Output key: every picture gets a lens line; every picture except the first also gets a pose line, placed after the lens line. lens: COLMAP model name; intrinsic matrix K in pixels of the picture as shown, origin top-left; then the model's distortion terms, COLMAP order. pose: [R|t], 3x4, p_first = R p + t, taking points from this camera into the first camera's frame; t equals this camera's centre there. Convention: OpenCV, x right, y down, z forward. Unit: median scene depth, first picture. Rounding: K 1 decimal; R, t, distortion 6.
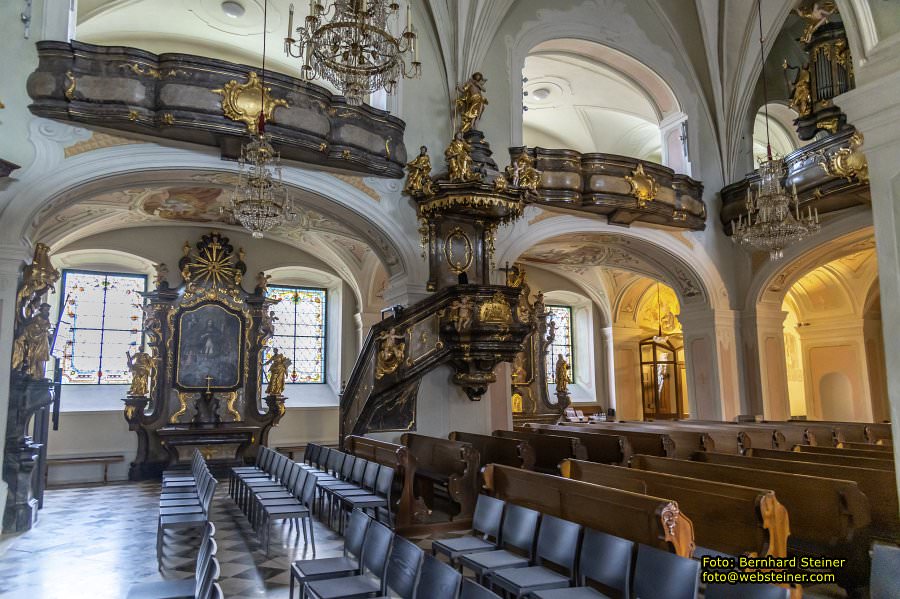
lens RADIAL K [[611.5, 0, 450.0], [0, 611.5, 299.5], [0, 0, 1]] dist [0.005299, 0.003147]
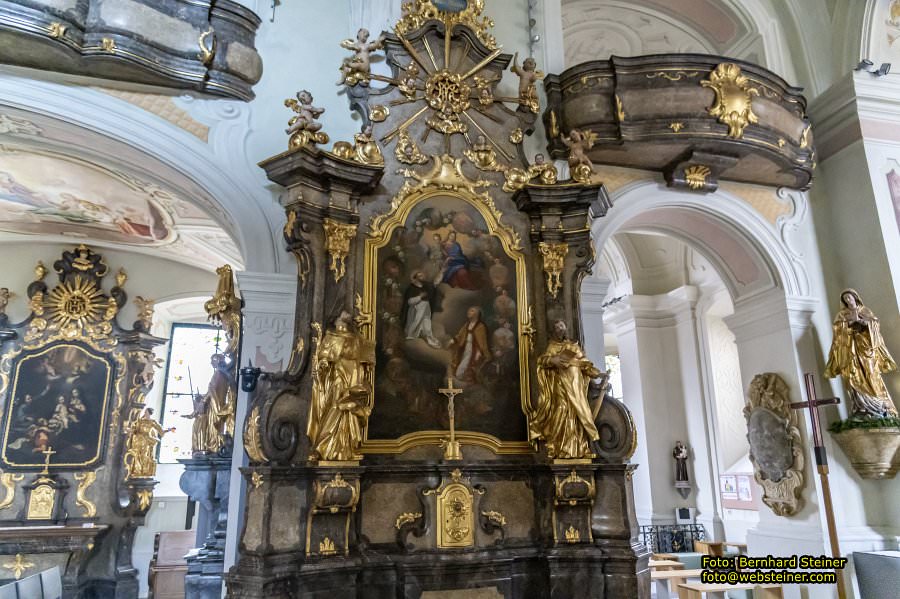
lens RADIAL K [[611.5, 0, 450.0], [0, 611.5, 299.5], [0, 0, 1]] dist [0.005299, 0.003147]
pose [[0.982785, -0.063901, -0.173349, 0.180986], [0.040834, 0.990206, -0.133513, 0.071954], [0.180183, 0.124136, 0.975769, 0.400714]]
